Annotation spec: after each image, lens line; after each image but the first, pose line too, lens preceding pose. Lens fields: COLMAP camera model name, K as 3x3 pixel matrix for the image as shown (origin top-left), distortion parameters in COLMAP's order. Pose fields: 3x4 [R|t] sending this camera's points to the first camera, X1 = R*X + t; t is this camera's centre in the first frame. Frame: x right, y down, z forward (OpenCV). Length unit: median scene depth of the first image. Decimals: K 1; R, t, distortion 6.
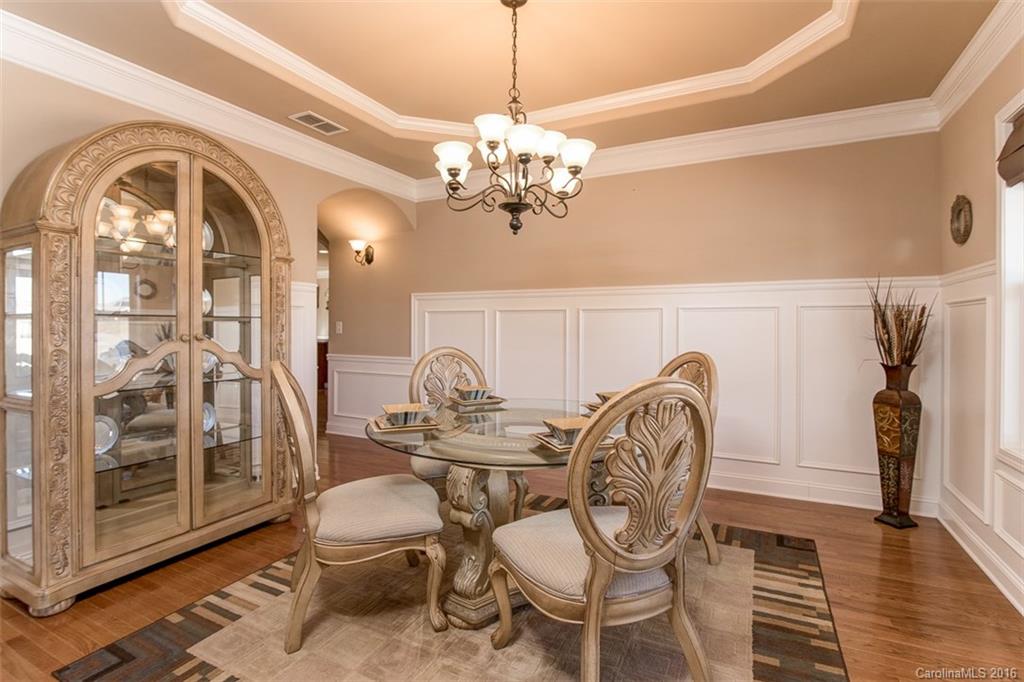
lens RADIAL K [[501.0, 0, 489.9], [0, 501.0, 330.5], [0, 0, 1]] dist [-0.010508, 0.001665]
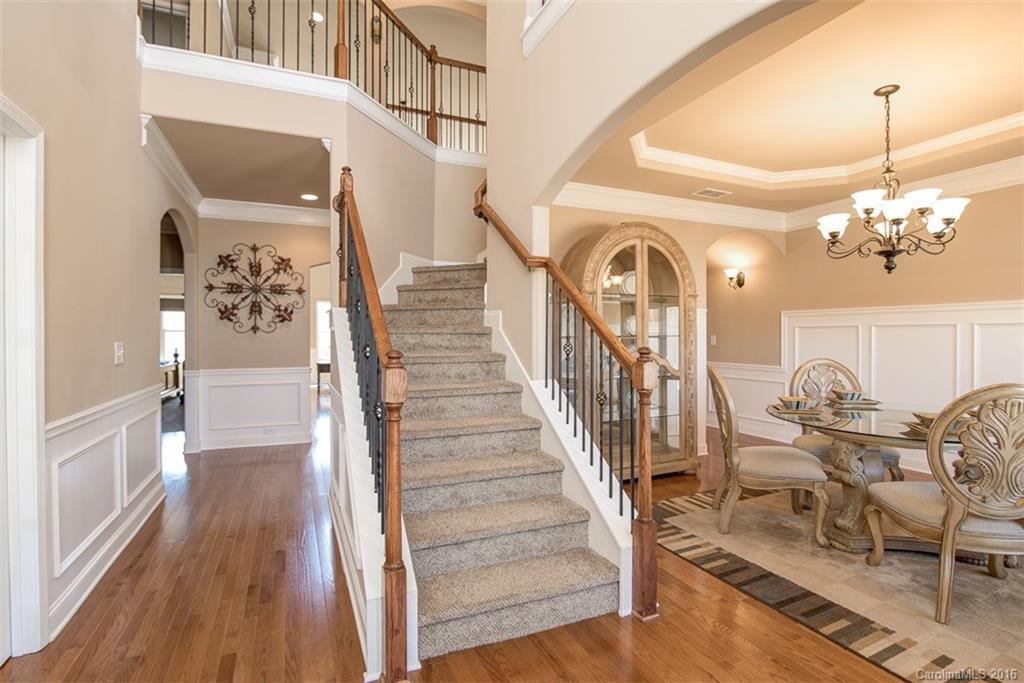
lens RADIAL K [[465.2, 0, 519.7], [0, 465.2, 338.2], [0, 0, 1]] dist [-0.016455, -0.000054]
pose [[0.802442, -0.000074, -0.596730, -0.006892], [-0.001387, 0.999997, -0.001989, -0.018879], [0.596728, 0.002424, 0.802440, -0.501440]]
